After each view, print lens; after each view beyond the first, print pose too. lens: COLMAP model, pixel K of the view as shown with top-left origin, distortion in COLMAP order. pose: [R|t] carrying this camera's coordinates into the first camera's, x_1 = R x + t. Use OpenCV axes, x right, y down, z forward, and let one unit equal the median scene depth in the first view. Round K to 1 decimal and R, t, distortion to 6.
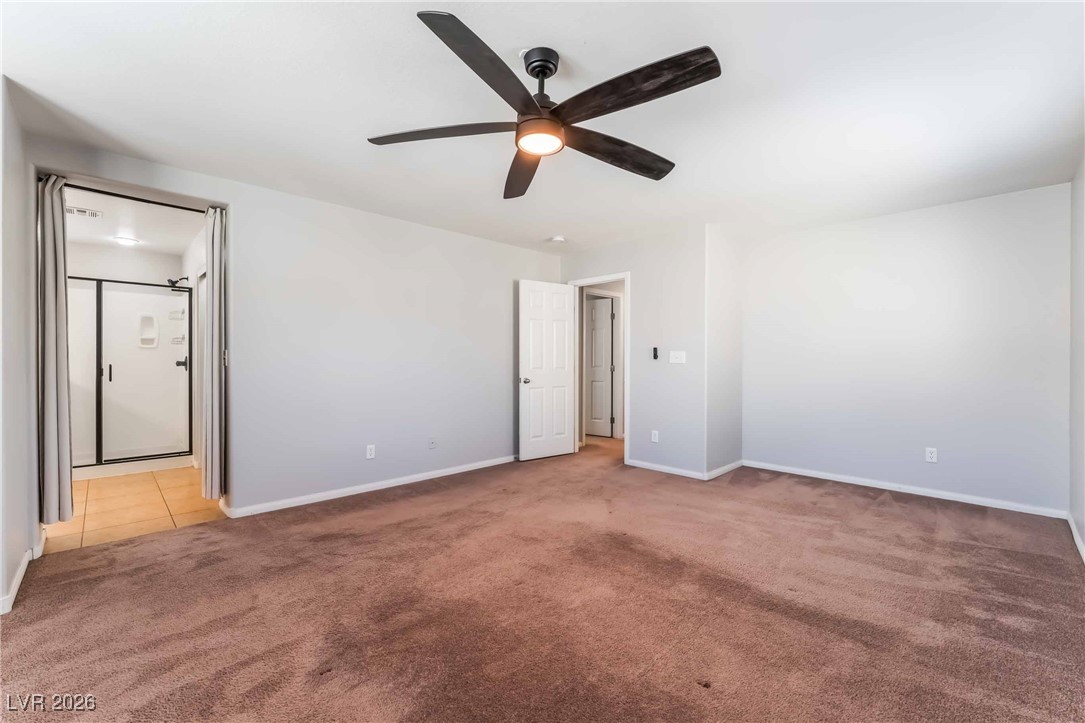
lens RADIAL K [[477.2, 0, 544.2], [0, 477.2, 362.4], [0, 0, 1]] dist [0.002087, 0.000156]
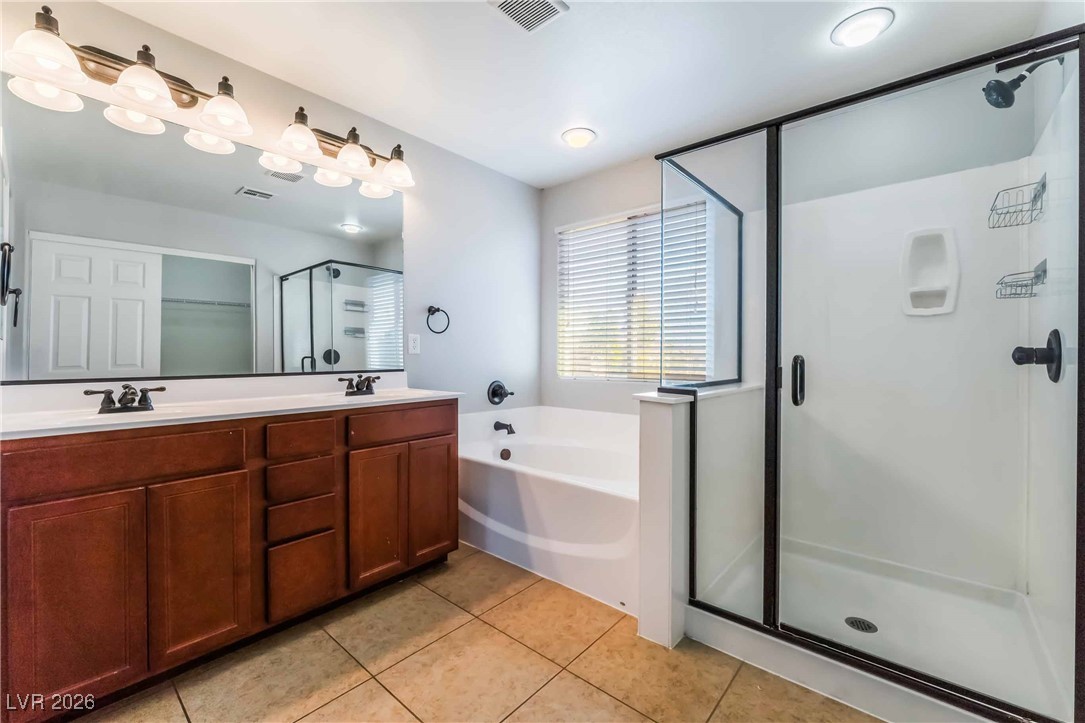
lens RADIAL K [[442.7, 0, 545.3], [0, 442.7, 353.9], [0, 0, 1]] dist [-0.001358, 0.000010]
pose [[0.111240, 0.005727, -0.993777, -0.503854], [-0.004321, 0.999977, 0.005279, 0.001135], [0.993784, 0.003707, 0.111263, 0.647719]]
